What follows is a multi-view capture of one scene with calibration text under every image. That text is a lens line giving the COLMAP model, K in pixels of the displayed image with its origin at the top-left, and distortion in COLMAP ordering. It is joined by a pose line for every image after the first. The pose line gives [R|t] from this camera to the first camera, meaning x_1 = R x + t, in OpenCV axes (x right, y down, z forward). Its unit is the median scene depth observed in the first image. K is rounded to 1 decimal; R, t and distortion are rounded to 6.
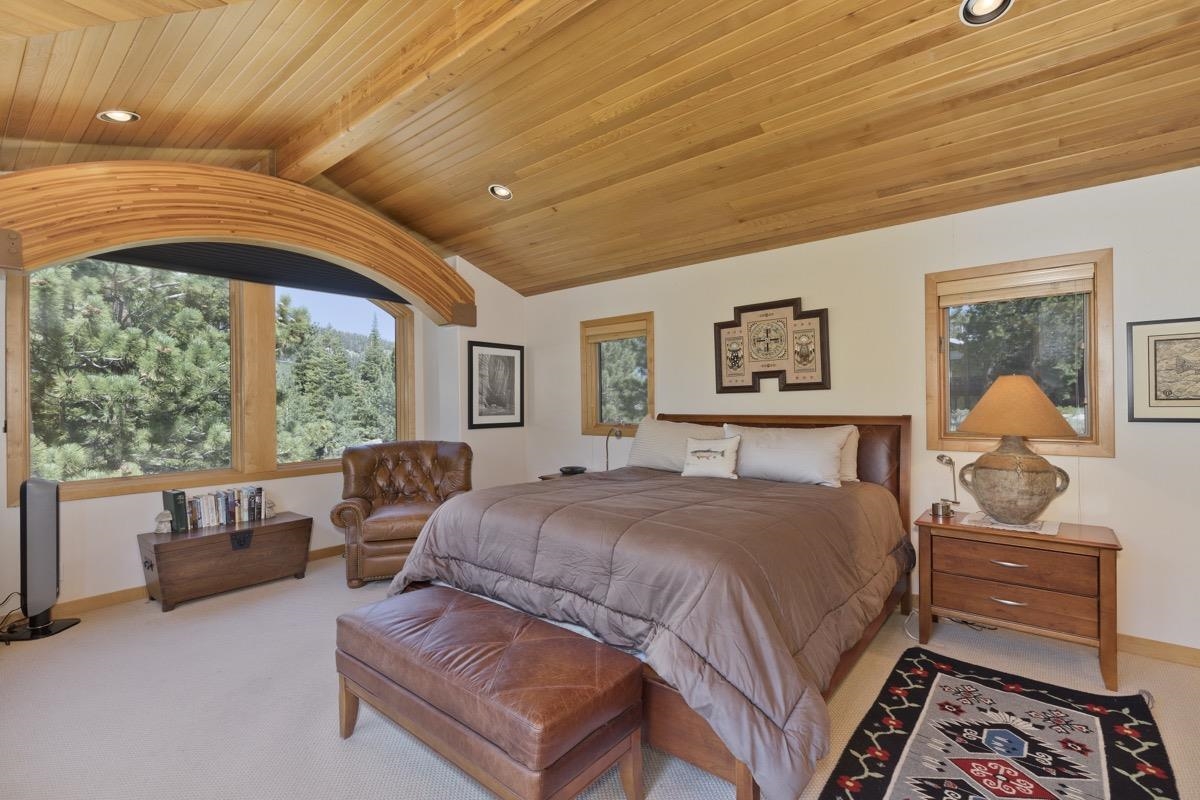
lens RADIAL K [[535.3, 0, 599.4], [0, 535.3, 396.2], [0, 0, 1]] dist [0.005374, -0.000631]
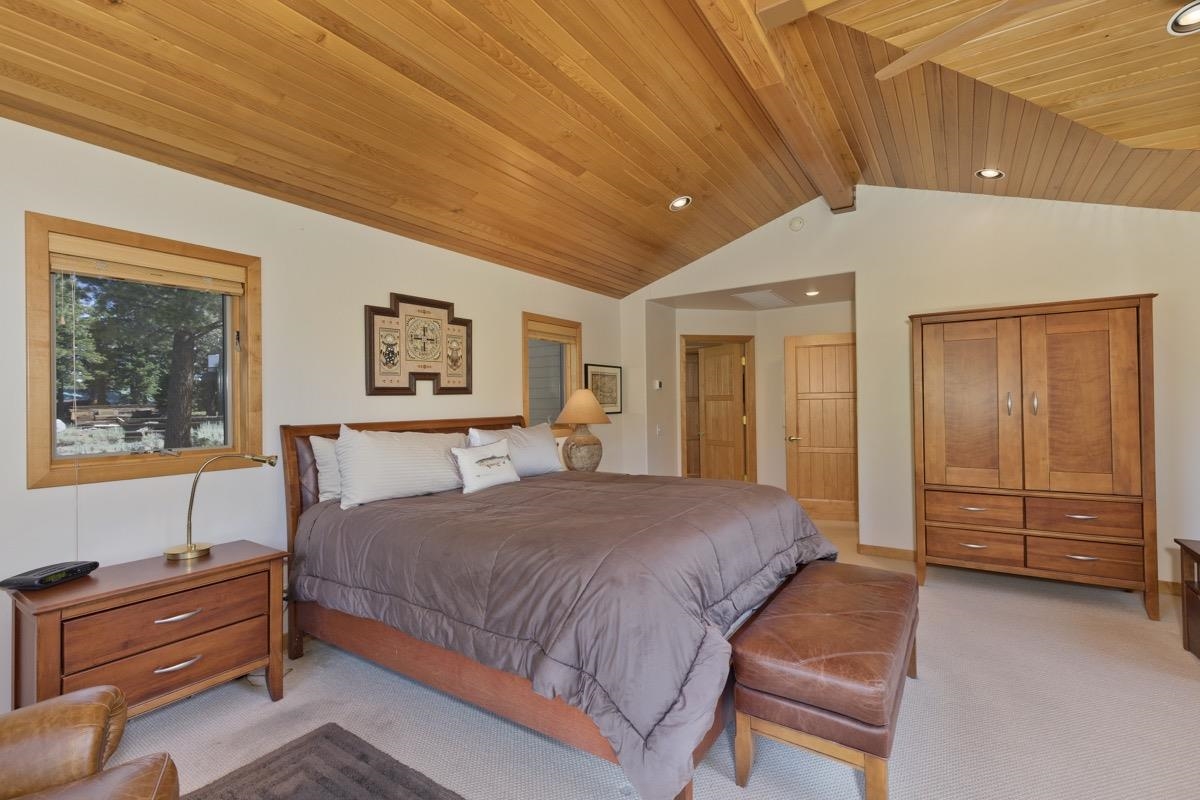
lens RADIAL K [[535.3, 0, 599.2], [0, 535.3, 402.8], [0, 0, 1]] dist [0.005374, -0.000631]
pose [[-0.120471, 0.006232, 0.992697, -0.637711], [0.001952, 0.999980, -0.006041, 0.011617], [-0.992715, 0.001210, -0.120481, 0.805706]]
